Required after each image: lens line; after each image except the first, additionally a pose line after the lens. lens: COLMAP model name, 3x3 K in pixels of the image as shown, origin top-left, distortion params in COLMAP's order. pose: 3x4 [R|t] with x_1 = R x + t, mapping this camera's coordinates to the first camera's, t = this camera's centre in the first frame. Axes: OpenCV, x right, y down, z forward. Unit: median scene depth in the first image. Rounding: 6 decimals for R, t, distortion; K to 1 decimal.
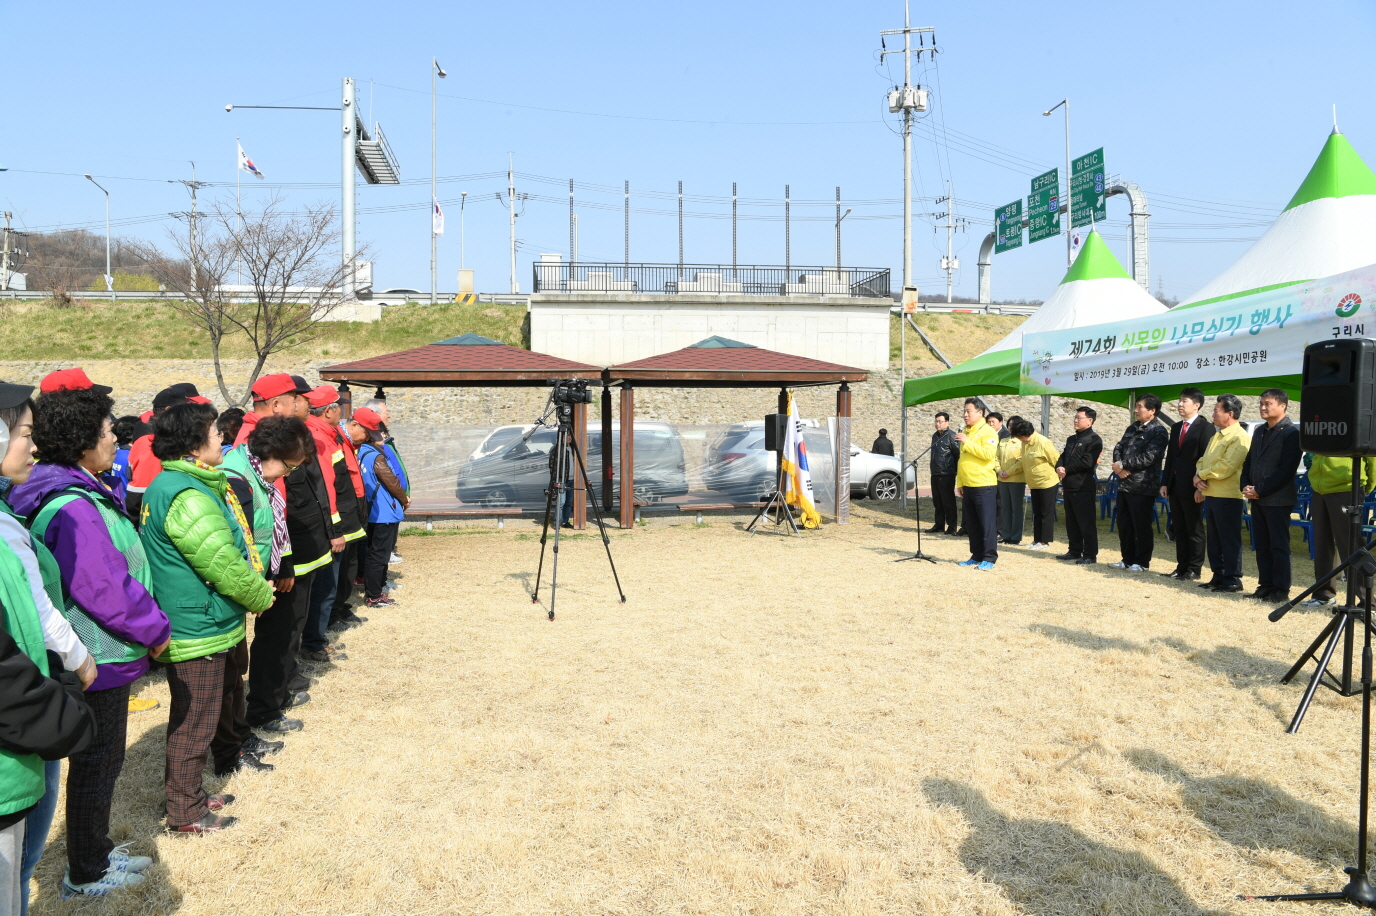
lens RADIAL K [[945.7, 0, 688.0], [0, 945.7, 458.0], [0, 0, 1]] dist [-0.075255, 0.015003]
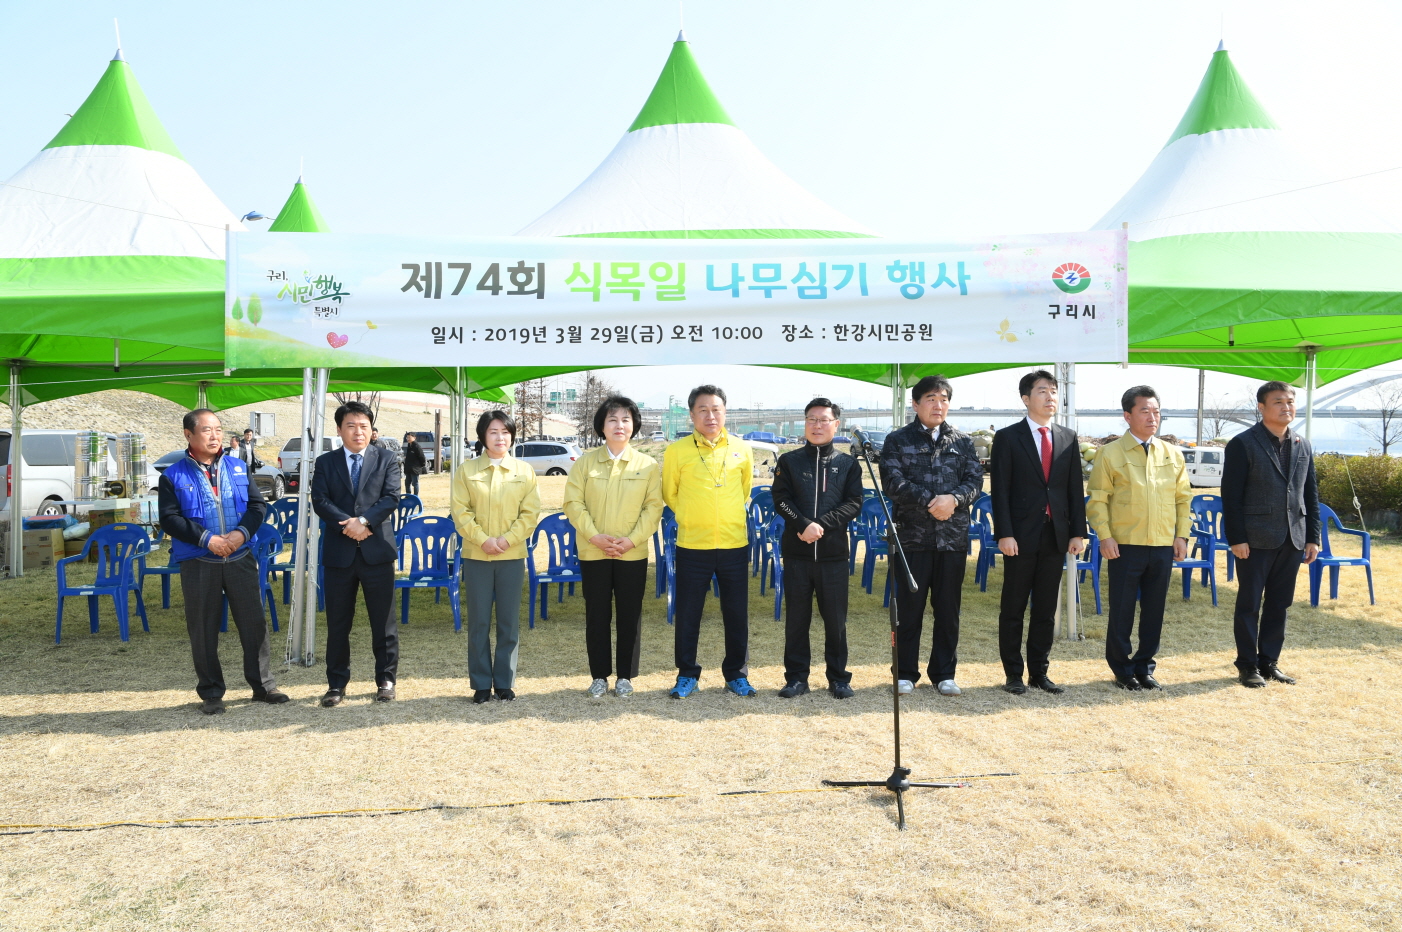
lens RADIAL K [[1114.1, 0, 731.9], [0, 1114.1, 471.4], [0, 0, 1]] dist [-0.077076, 0.015161]
pose [[0.121963, -0.017224, 0.992385, -0.144432], [0.031104, 0.999425, 0.013523, -0.018213], [-0.992047, 0.029218, 0.122429, 0.764129]]
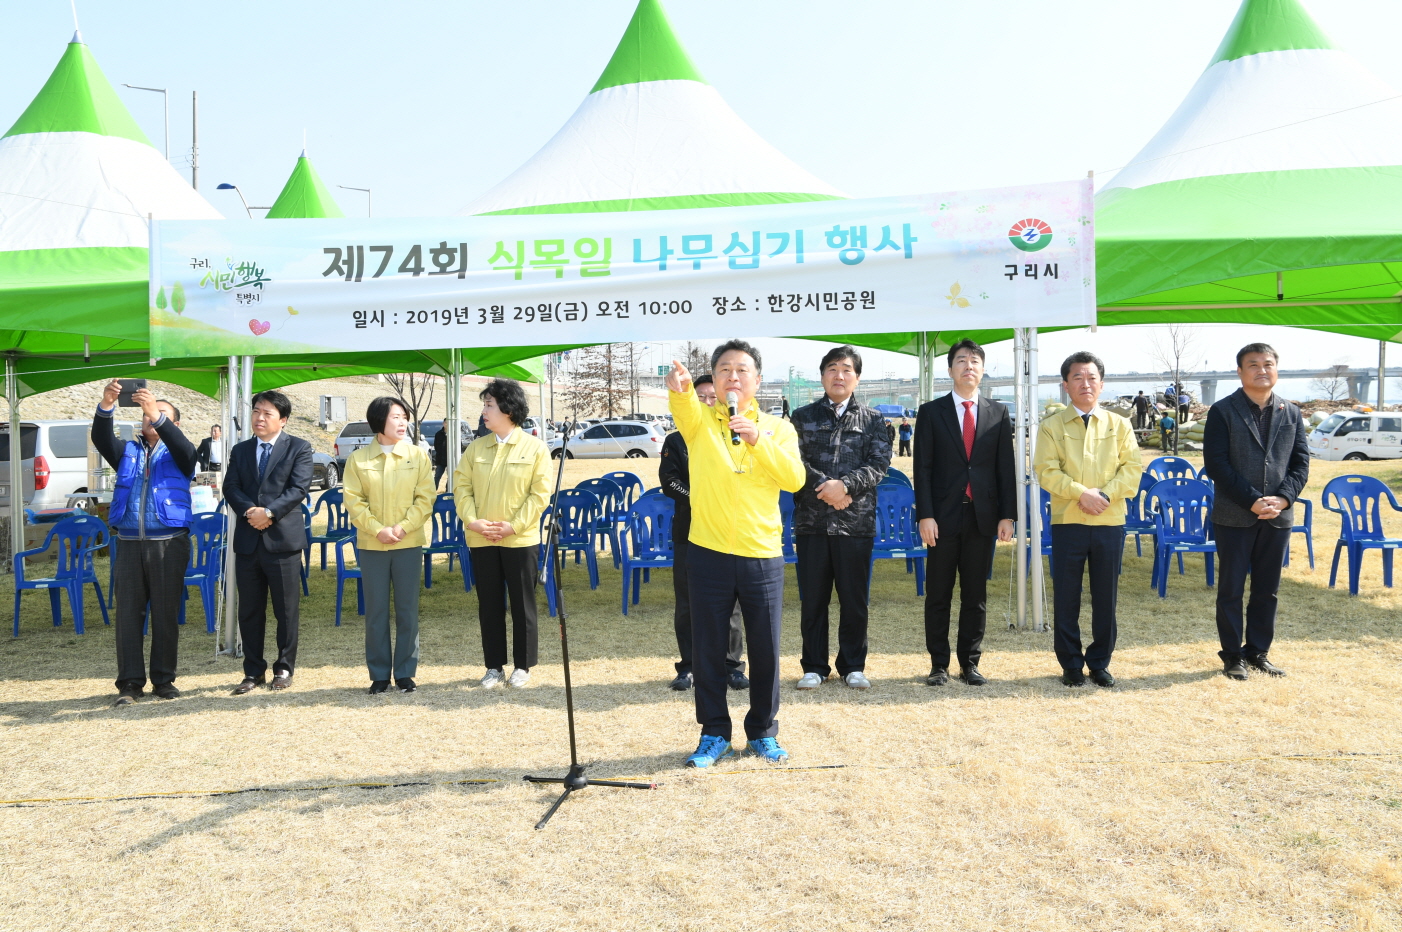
lens RADIAL K [[1229.3, 0, 703.8], [0, 1229.3, 472.0], [0, 0, 1]] dist [-0.043911, 0.020143]
pose [[0.238681, -0.037117, 0.970389, -0.155778], [0.049769, 0.998424, 0.025948, -0.015912], [-0.969822, 0.042102, 0.240152, 0.667971]]
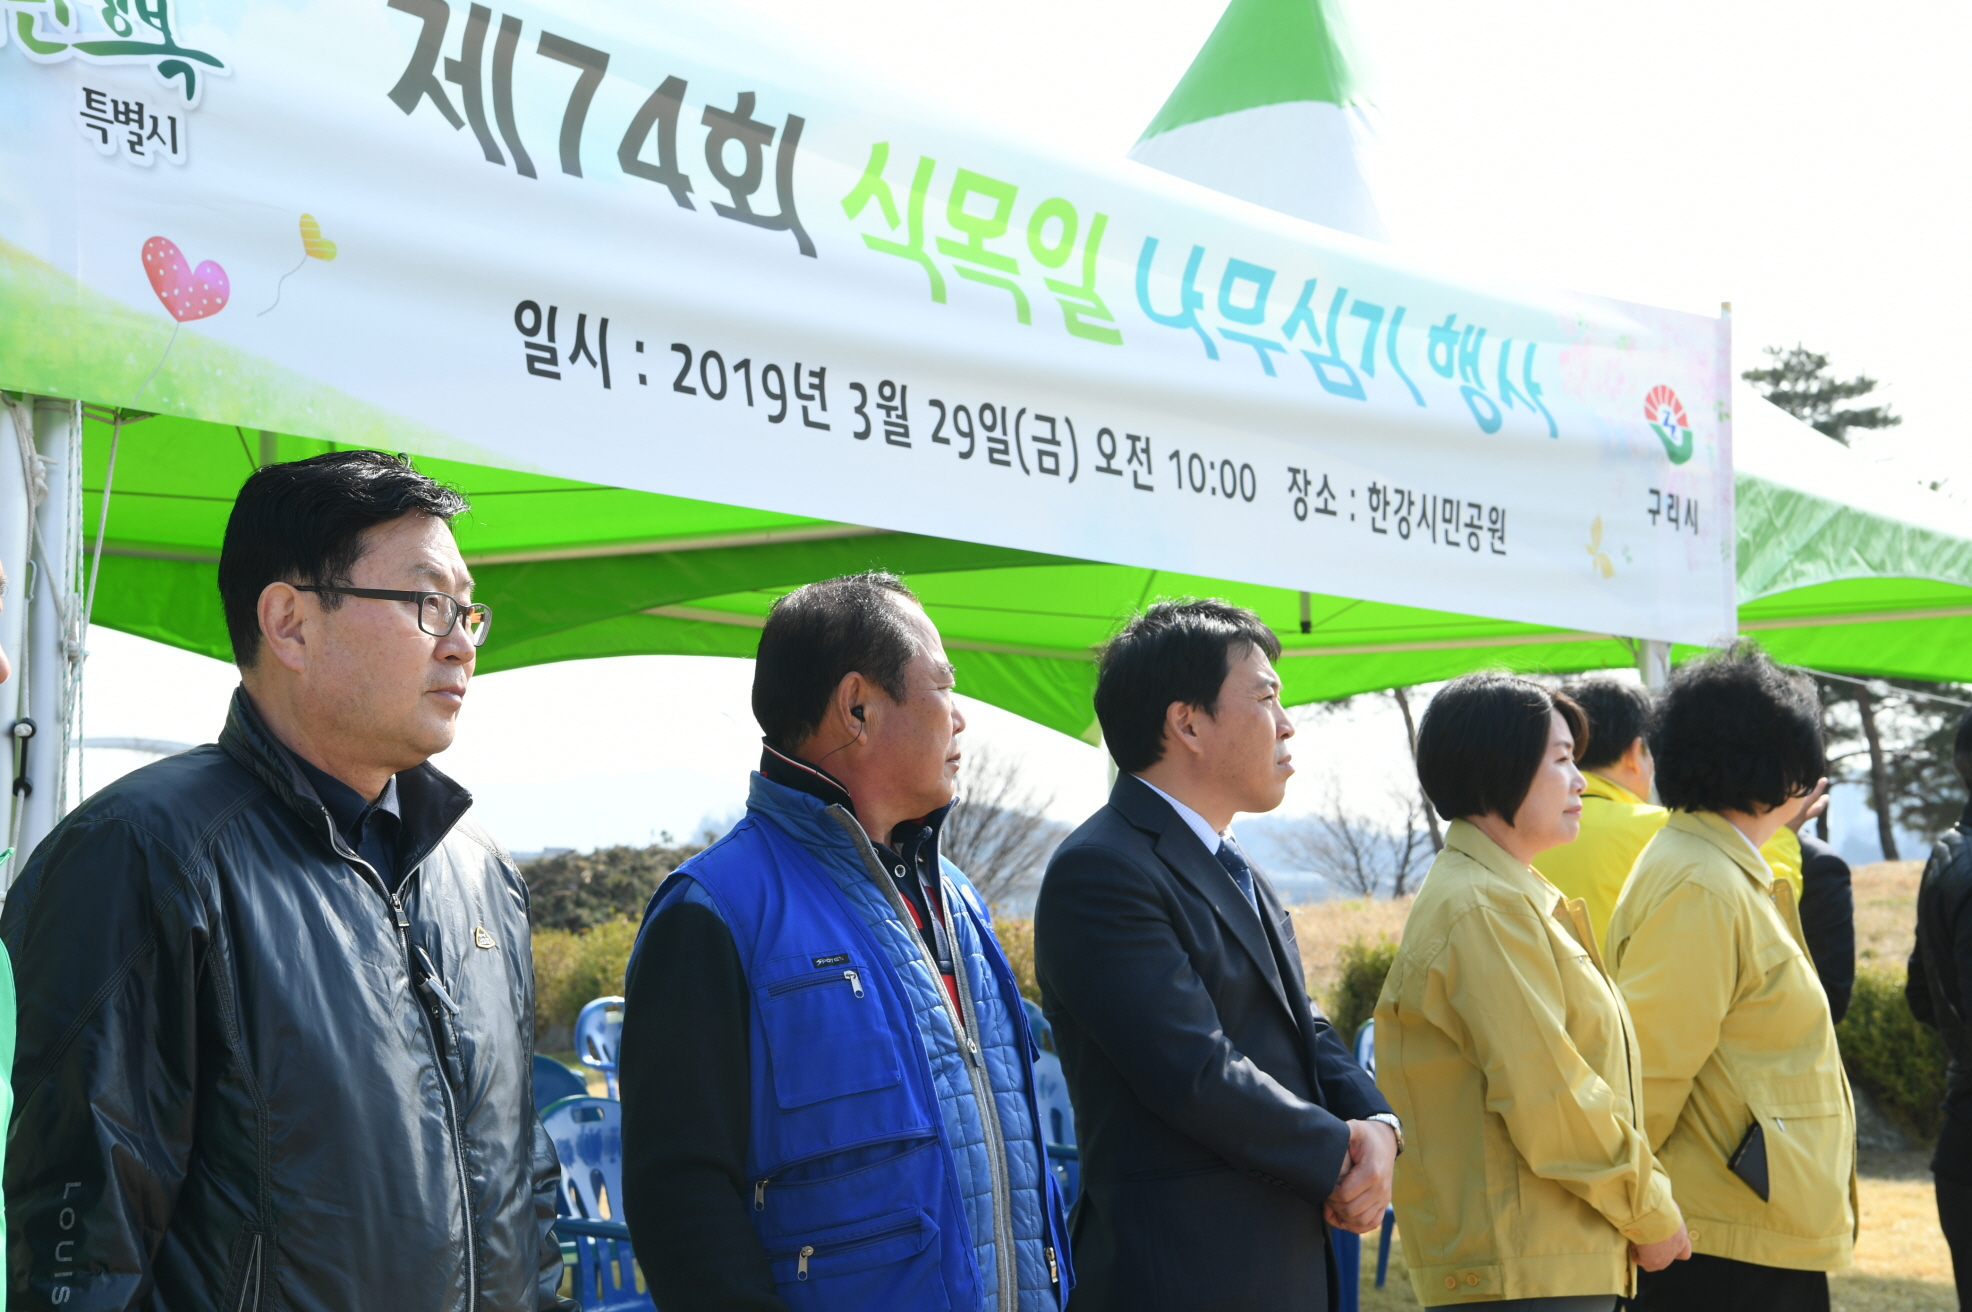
lens RADIAL K [[2980.7, 0, 986.0], [0, 2980.7, 656.0], [0, 0, 1]] dist [0.047372, 0.655427]
pose [[-0.693172, 0.045581, 0.719329, 0.123737], [0.012179, 0.998597, -0.051541, -0.030262], [-0.720669, -0.026967, -0.692754, 1.187448]]
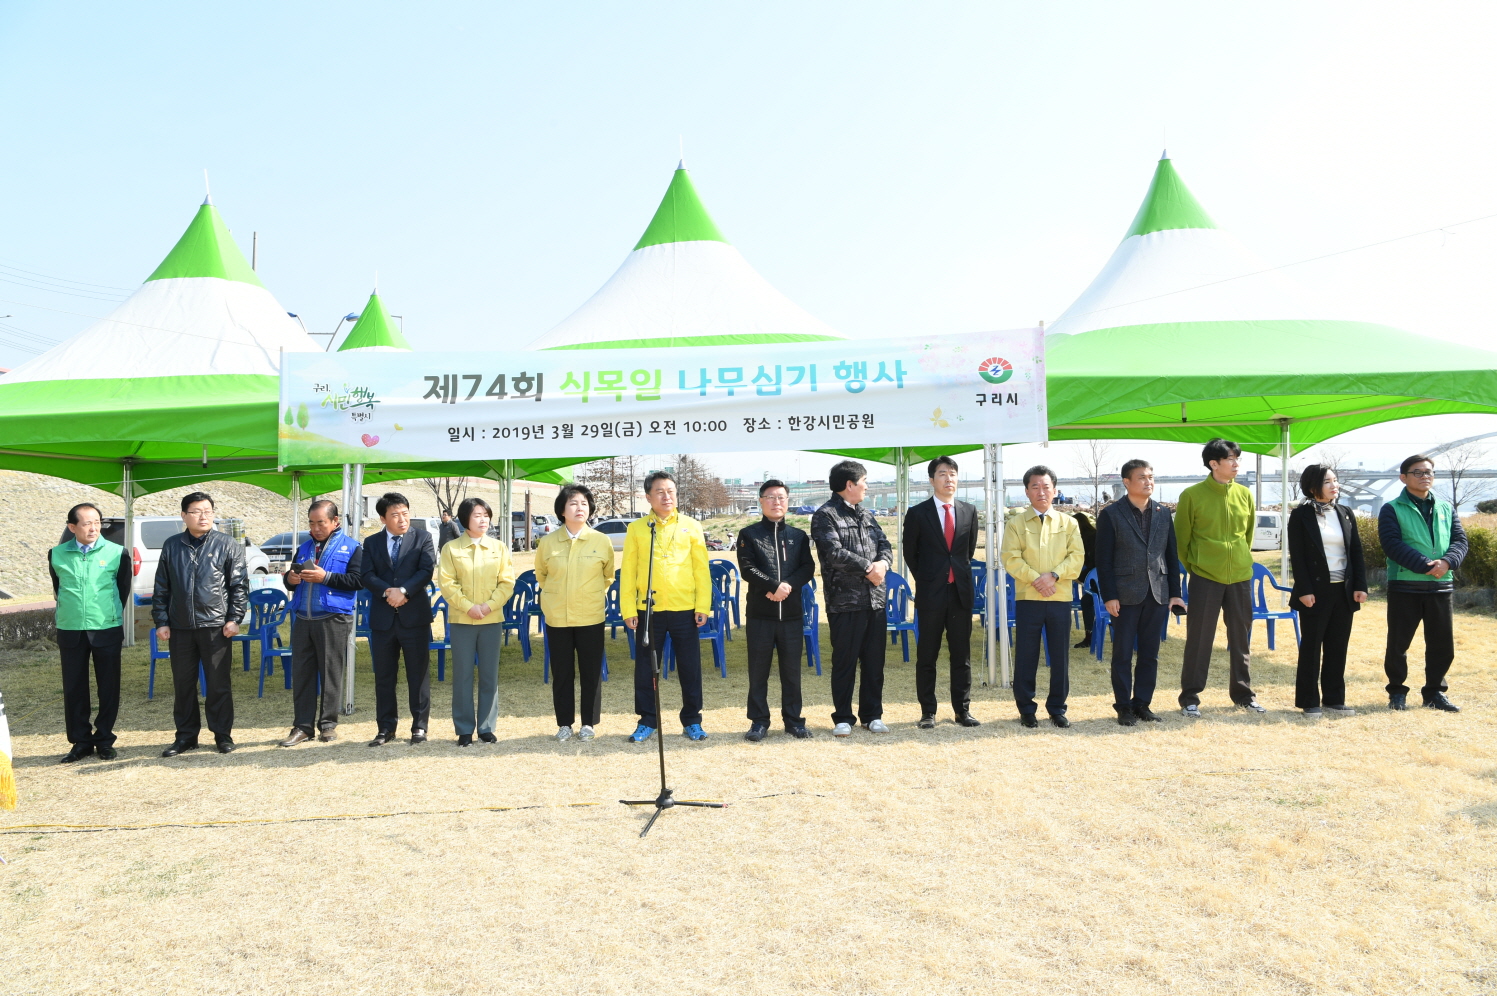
lens RADIAL K [[1072.2, 0, 765.3], [0, 1072.2, 494.8], [0, 0, 1]] dist [-0.090013, 0.000429]
pose [[0.171723, 0.025048, 0.984827, -0.204691], [0.050851, 0.998119, -0.034253, -0.016332], [-0.983832, 0.055962, 0.170126, 0.684229]]
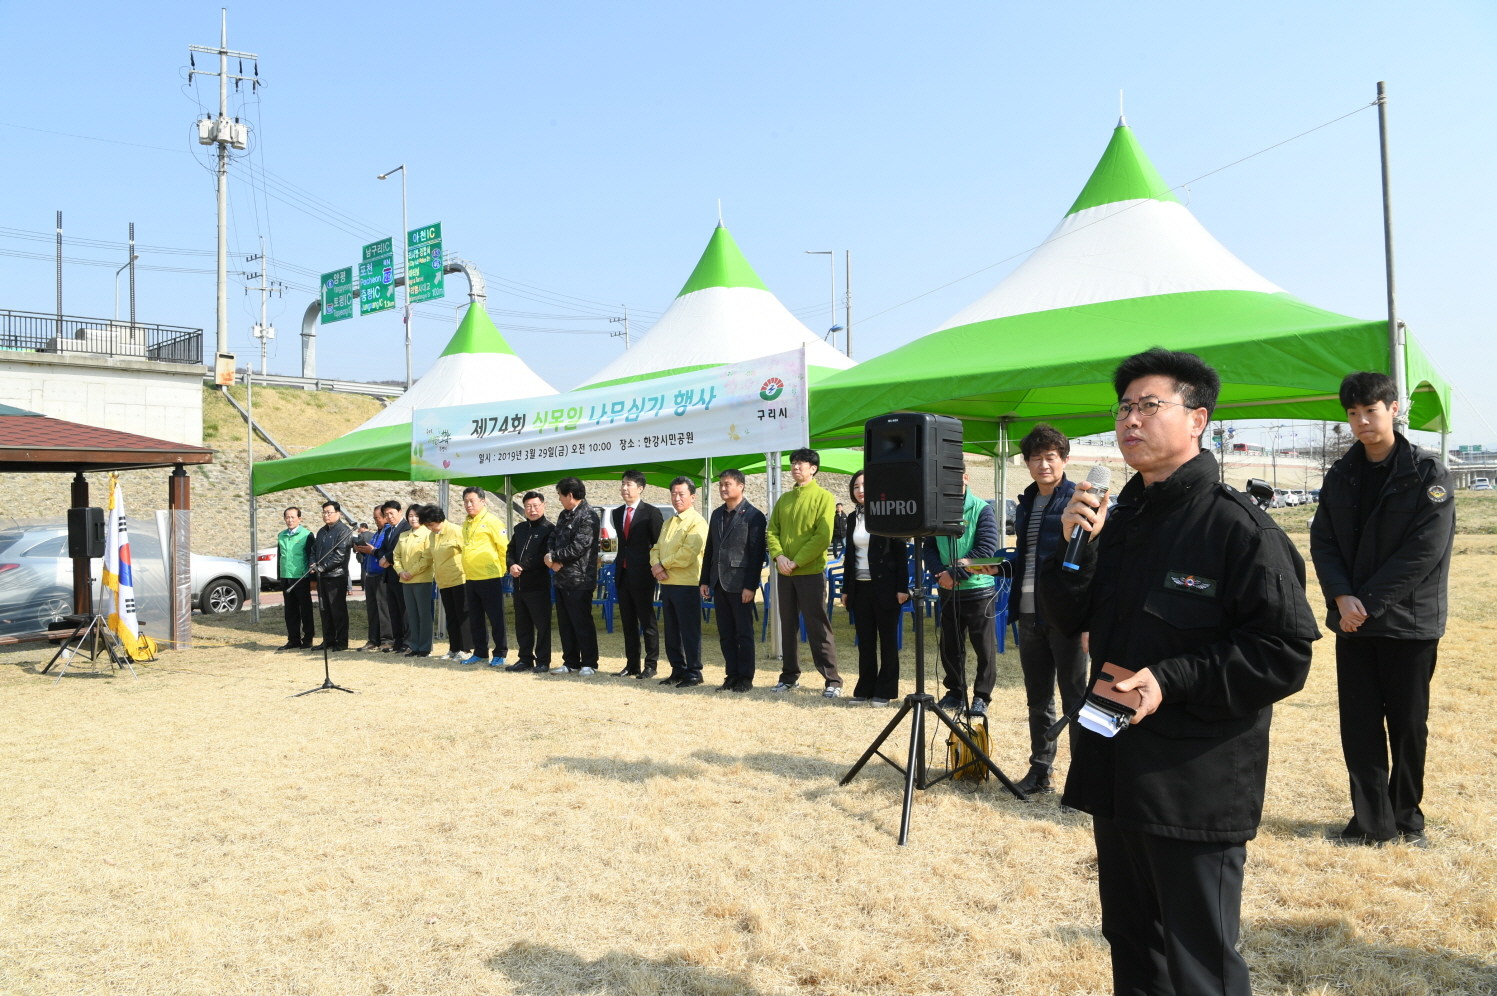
lens RADIAL K [[1021.7, 0, 748.5], [0, 1021.7, 498.0], [0, 0, 1]] dist [-0.070422, 0.006435]
pose [[0.745598, -0.010969, 0.666306, -0.038275], [0.045993, 0.998327, -0.035031, -0.004331], [-0.664807, 0.056765, 0.744855, 0.111189]]
